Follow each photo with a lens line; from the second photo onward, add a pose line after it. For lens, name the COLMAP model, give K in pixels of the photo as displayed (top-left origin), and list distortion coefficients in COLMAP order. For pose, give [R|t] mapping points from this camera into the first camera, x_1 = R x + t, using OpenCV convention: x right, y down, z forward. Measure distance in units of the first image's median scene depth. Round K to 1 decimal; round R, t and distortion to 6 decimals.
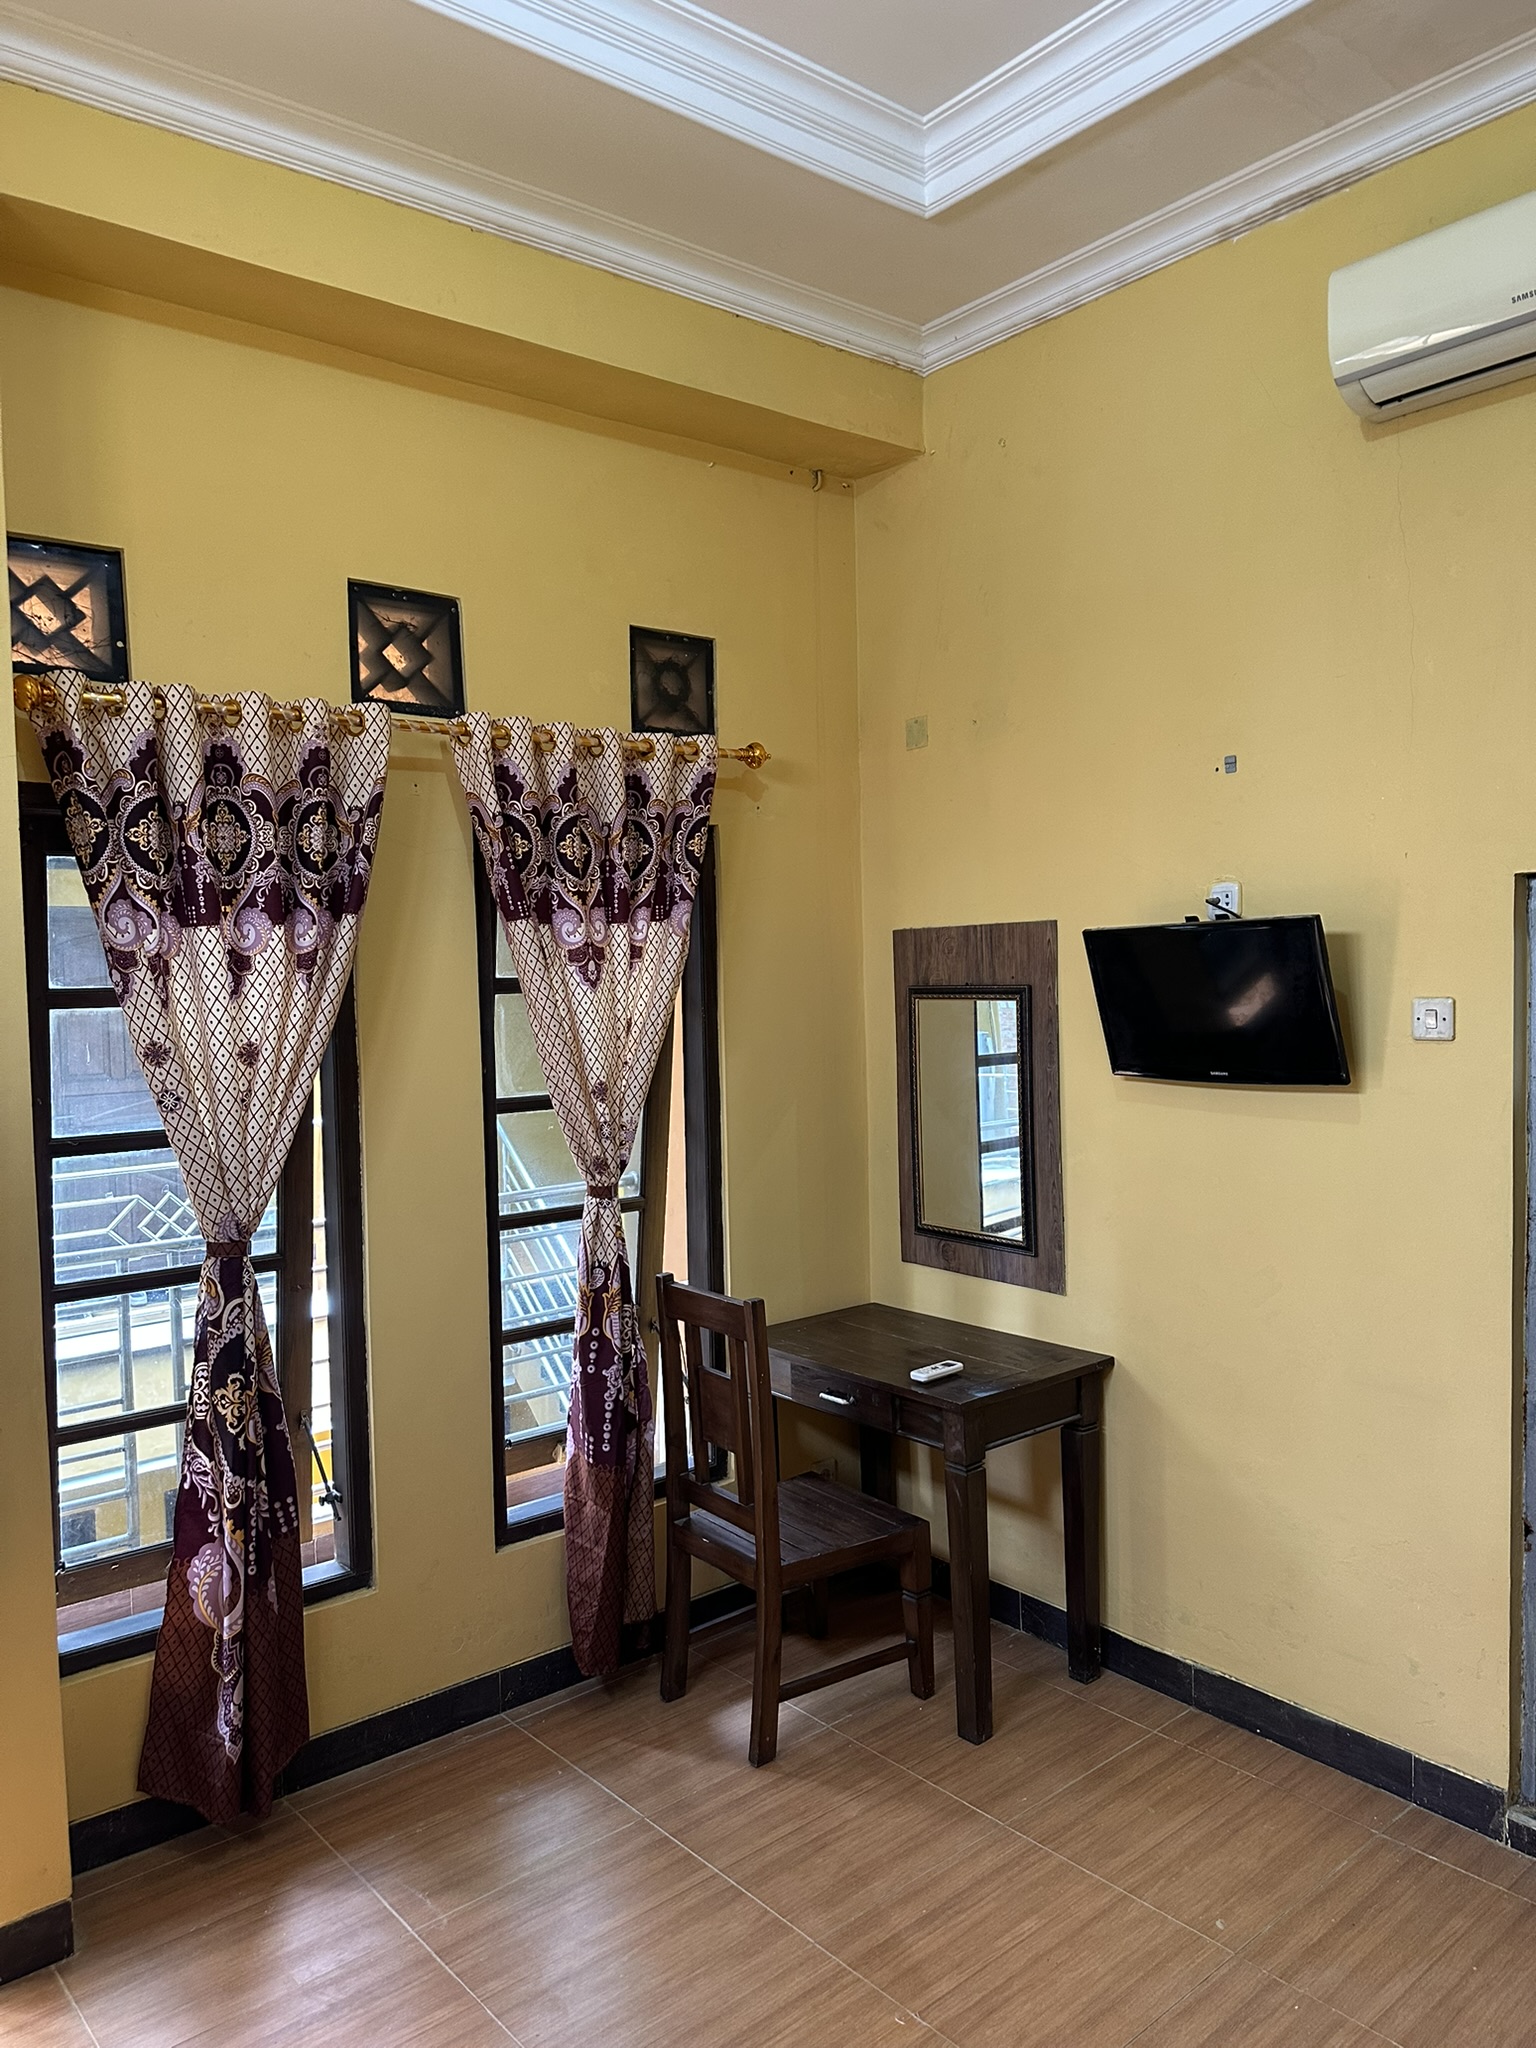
lens RADIAL K [[1441.5, 0, 768.0], [0, 1441.5, 1024.0], [0, 0, 1]] dist [0.070866, -0.078602]
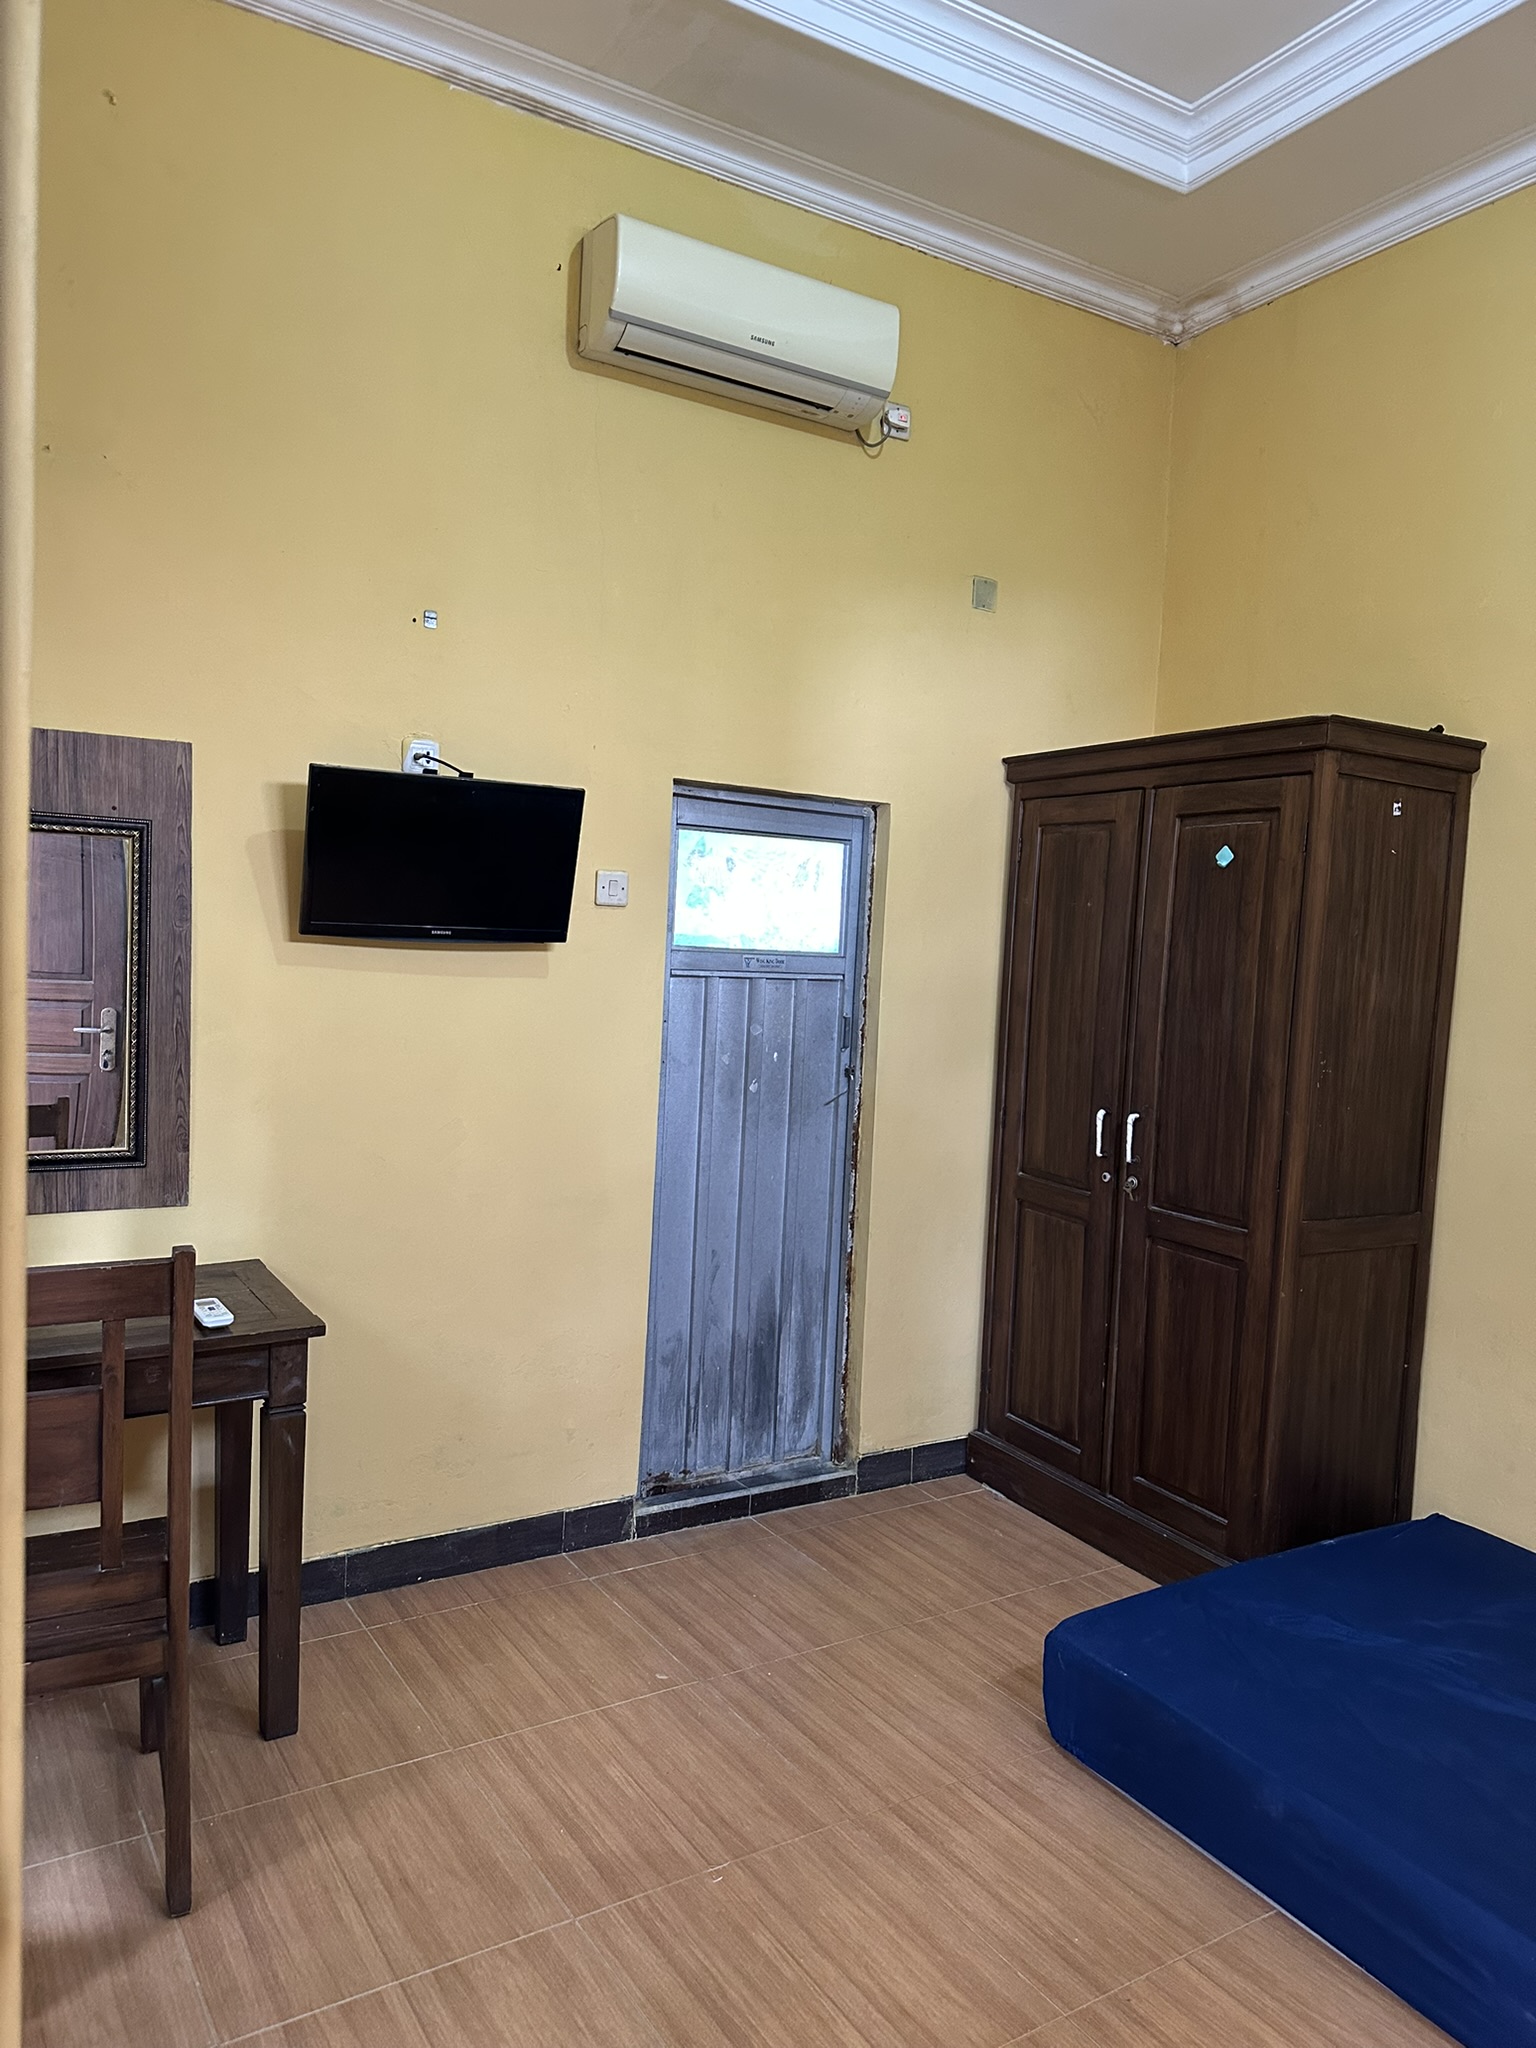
lens RADIAL K [[1453.1, 0, 768.0], [0, 1453.1, 1024.0], [0, 0, 1]] dist [0.007148, -0.008547]
pose [[0.136598, -0.032274, 0.990101, -0.688951], [-0.010185, 0.999371, 0.033981, 0.065328], [-0.990574, -0.014726, 0.136184, 0.688897]]
